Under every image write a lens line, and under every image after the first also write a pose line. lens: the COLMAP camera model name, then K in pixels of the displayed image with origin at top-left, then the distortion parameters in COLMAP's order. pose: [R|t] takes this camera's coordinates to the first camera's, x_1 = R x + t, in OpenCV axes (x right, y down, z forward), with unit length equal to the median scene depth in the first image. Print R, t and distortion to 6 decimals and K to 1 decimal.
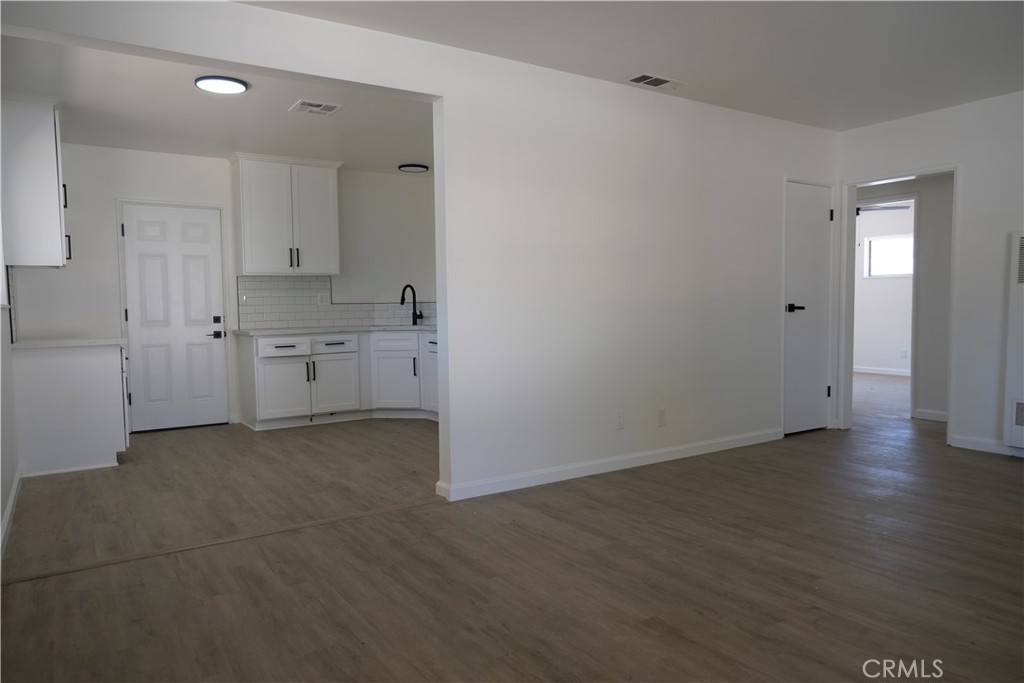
lens RADIAL K [[696.8, 0, 511.3], [0, 696.8, 338.6], [0, 0, 1]] dist [-0.006809, 0.018105]
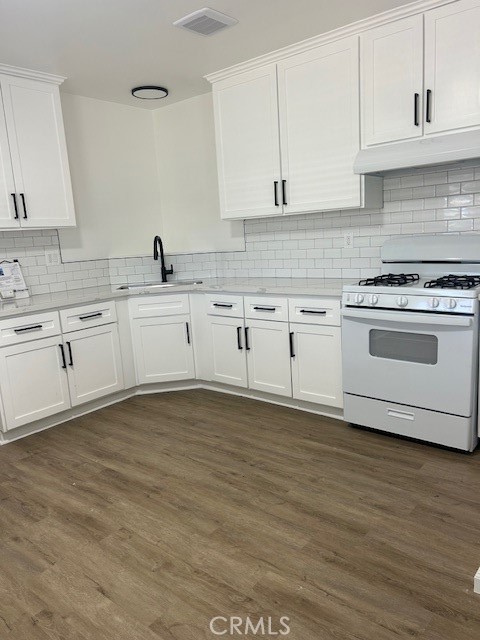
lens RADIAL K [[481.7, 0, 242.3], [0, 481.7, 322.5], [0, 0, 1]] dist [0.051915, -0.059447]
pose [[0.953904, -0.096217, 0.284271, -0.247194], [0.061232, 0.989686, 0.129507, -0.046276], [-0.293800, -0.106131, 0.949957, 0.427809]]
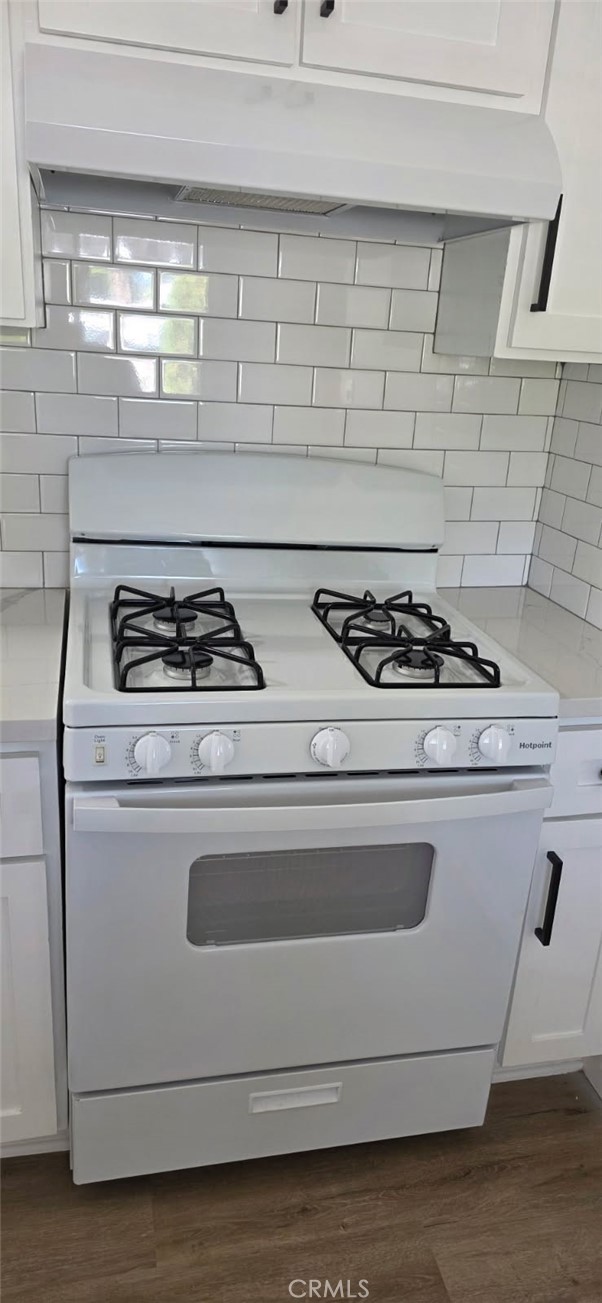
lens RADIAL K [[881.6, 0, 303.0], [0, 881.6, 648.3], [0, 0, 1]] dist [-0.002035, -0.000118]
pose [[0.342664, -0.285334, 0.895079, -0.166678], [-0.020461, 0.950268, 0.310760, -0.084322], [-0.939235, -0.124800, 0.319784, 0.735631]]
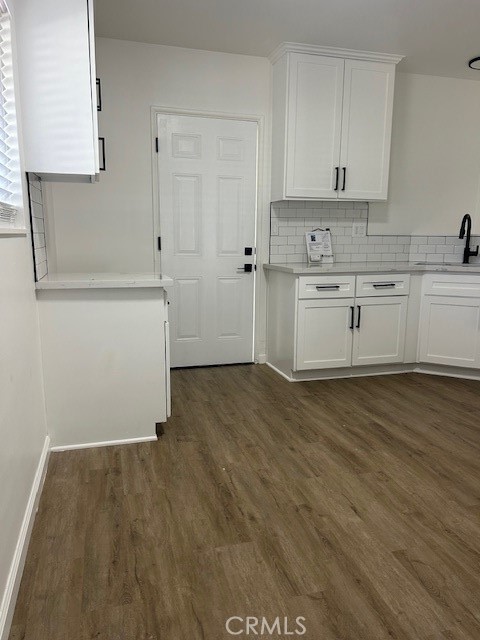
lens RADIAL K [[481.7, 0, 240.2], [0, 481.7, 324.6], [0, 0, 1]] dist [0.051915, -0.059447]
pose [[0.955467, 0.079264, -0.284254, -0.250579], [-0.040224, 0.989243, 0.140645, -0.020511], [0.292344, -0.122948, 0.948377, 0.398547]]
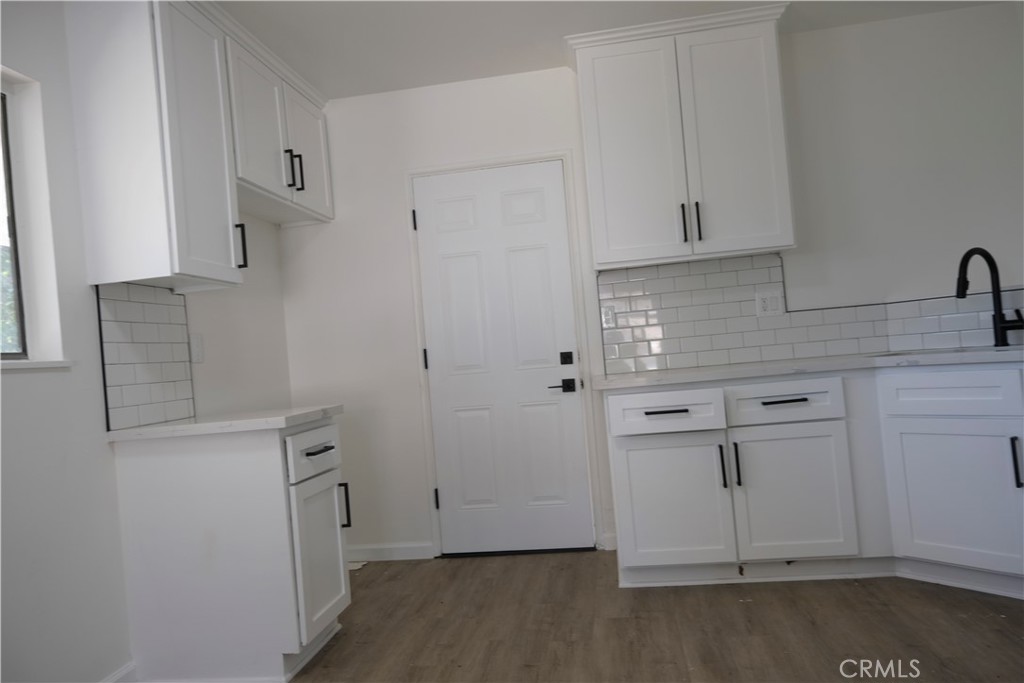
lens RADIAL K [[696.8, 0, 508.9], [0, 696.8, 341.8], [0, 0, 1]] dist [-0.006809, 0.018105]
pose [[0.748336, -0.060868, -0.660521, -0.094167], [0.040363, 0.998114, -0.046249, -0.016600], [0.662091, 0.007950, 0.749381, 0.564859]]
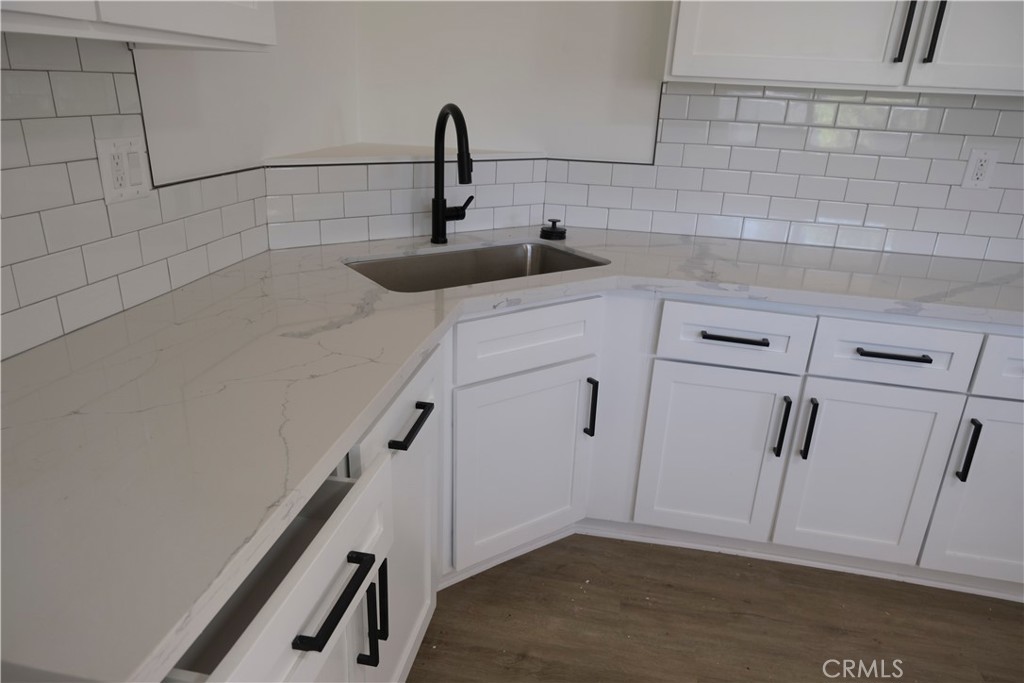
lens RADIAL K [[696.8, 0, 515.7], [0, 696.8, 341.5], [0, 0, 1]] dist [-0.006809, 0.018105]
pose [[0.695660, -0.205507, 0.688348, -0.369395], [-0.019476, 0.952460, 0.304041, -0.078895], [-0.718107, -0.224916, 0.658586, 0.851882]]
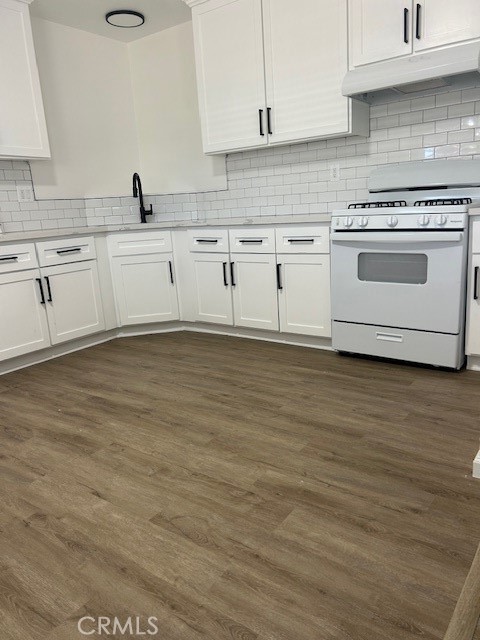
lens RADIAL K [[481.7, 0, 247.0], [0, 481.7, 317.3], [0, 0, 1]] dist [0.051915, -0.059447]
pose [[0.932661, -0.119923, 0.340238, -0.261938], [0.063826, 0.983105, 0.171554, 0.000439], [-0.355063, -0.138286, 0.924558, 0.435738]]
